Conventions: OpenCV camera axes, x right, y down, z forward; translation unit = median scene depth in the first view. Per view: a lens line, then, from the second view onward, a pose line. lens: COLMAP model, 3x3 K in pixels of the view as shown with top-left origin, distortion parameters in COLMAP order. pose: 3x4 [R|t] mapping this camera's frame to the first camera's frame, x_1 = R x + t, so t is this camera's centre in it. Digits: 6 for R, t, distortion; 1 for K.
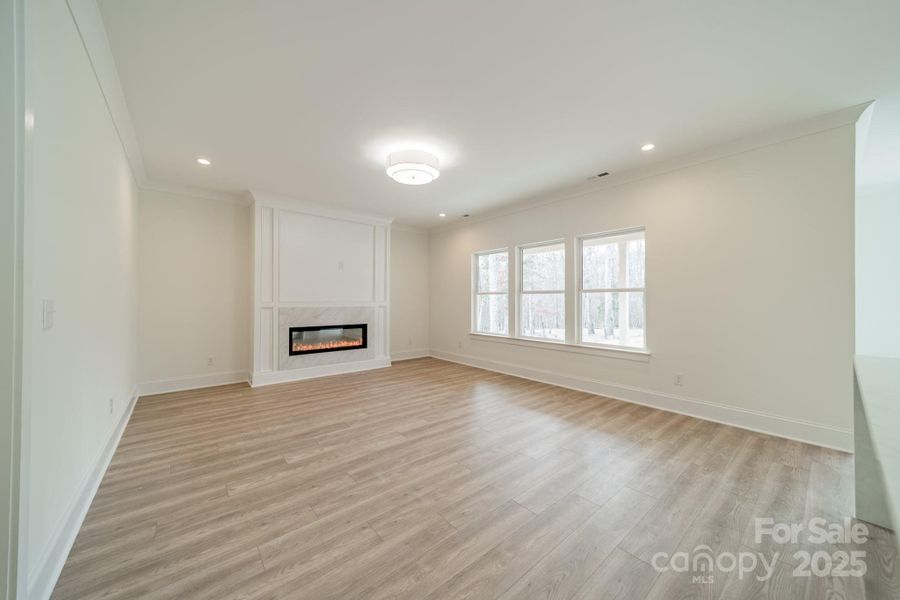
lens RADIAL K [[318.4, 0, 452.0], [0, 318.4, 300.9], [0, 0, 1]] dist [0.002222, 0.000143]
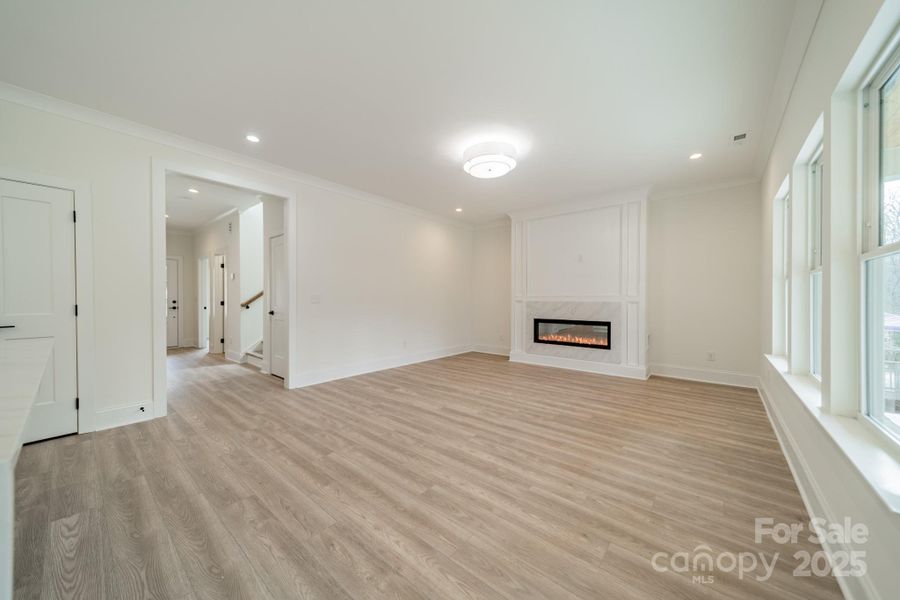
lens RADIAL K [[318.4, 0, 451.3], [0, 318.4, 298.3], [0, 0, 1]] dist [0.002222, 0.000143]
pose [[0.171565, -0.003484, -0.985167, 0.771352], [-0.001600, 0.999991, -0.003815, 0.018962], [0.985171, 0.002231, 0.171558, 0.646021]]
